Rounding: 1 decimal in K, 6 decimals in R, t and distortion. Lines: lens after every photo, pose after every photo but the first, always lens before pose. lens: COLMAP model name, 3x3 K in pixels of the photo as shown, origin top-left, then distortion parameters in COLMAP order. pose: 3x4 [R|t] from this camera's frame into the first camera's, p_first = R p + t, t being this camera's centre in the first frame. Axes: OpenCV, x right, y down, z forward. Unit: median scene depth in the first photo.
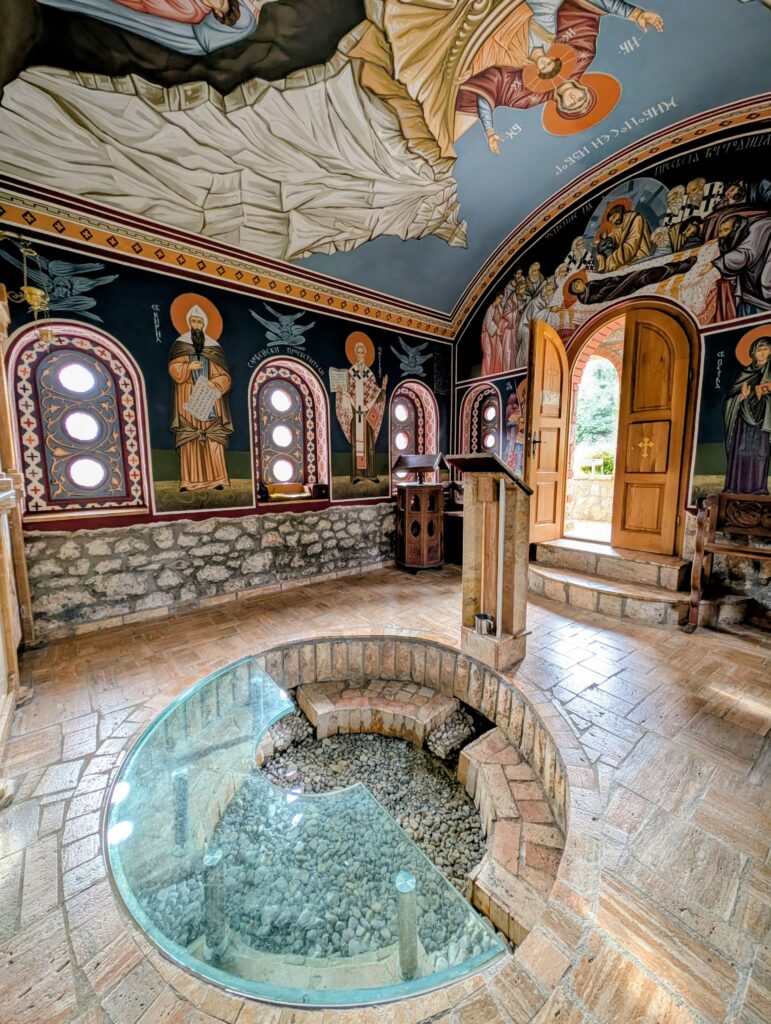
lens RADIAL K [[387.4, 0, 385.7], [0, 387.4, 511.0], [0, 0, 1]] dist [0.001788, 0.000193]
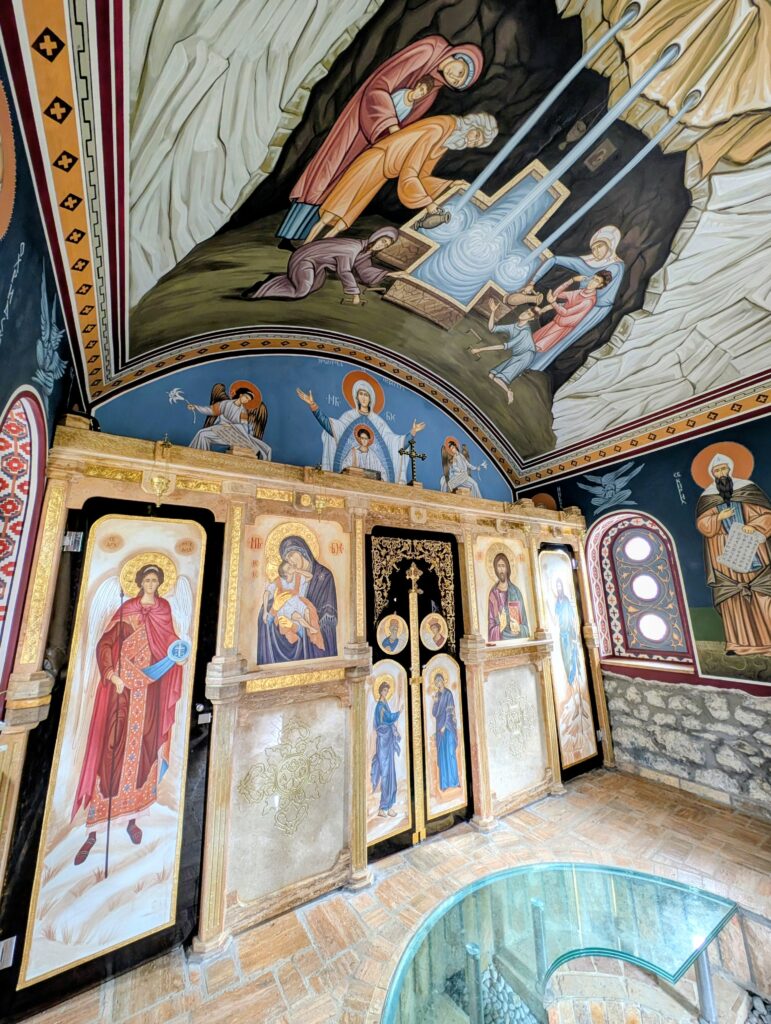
lens RADIAL K [[387.4, 0, 385.5], [0, 387.4, 513.4], [0, 0, 1]] dist [0.001788, 0.000193]
pose [[-0.099208, -0.220352, -0.970362, 0.517309], [-0.102744, 0.972229, -0.210272, -0.105001], [0.989748, 0.078838, -0.119093, 0.325944]]
